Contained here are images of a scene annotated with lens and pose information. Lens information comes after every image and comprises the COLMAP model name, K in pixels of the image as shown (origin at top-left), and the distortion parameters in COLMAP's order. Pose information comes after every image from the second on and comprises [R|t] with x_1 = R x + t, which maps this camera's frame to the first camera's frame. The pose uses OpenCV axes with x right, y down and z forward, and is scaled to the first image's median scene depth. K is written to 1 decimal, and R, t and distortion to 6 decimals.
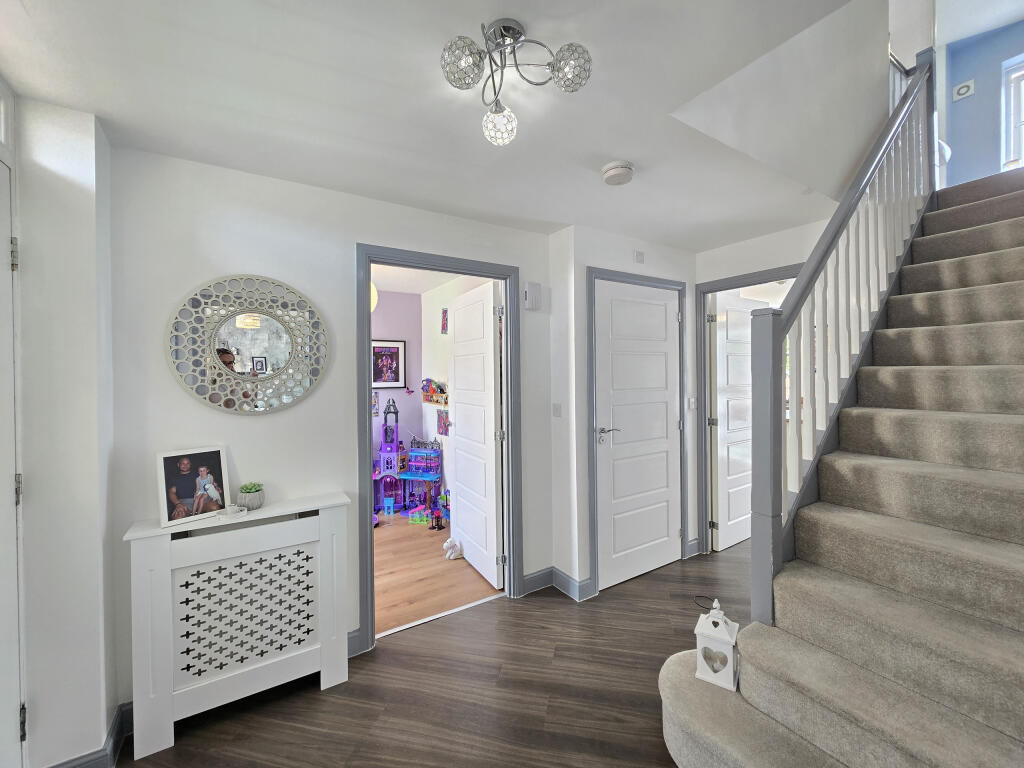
lens RADIAL K [[417.1, 0, 512.8], [0, 417.1, 374.6], [0, 0, 1]] dist [0.001740, -0.000201]
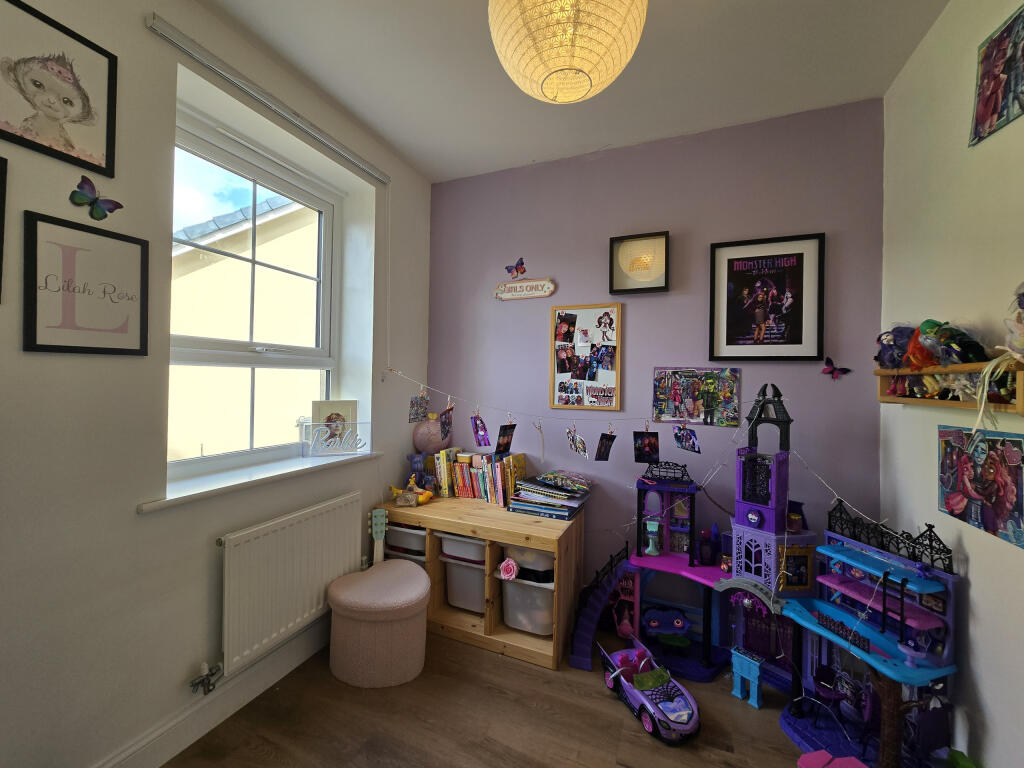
lens RADIAL K [[417.1, 0, 510.4], [0, 417.1, 376.7], [0, 0, 1]] dist [0.001740, -0.000201]
pose [[0.565934, 0.015060, -0.824313, -0.112819], [-0.025128, 0.999684, 0.001012, 0.056717], [0.824068, 0.020141, 0.566133, 0.592398]]
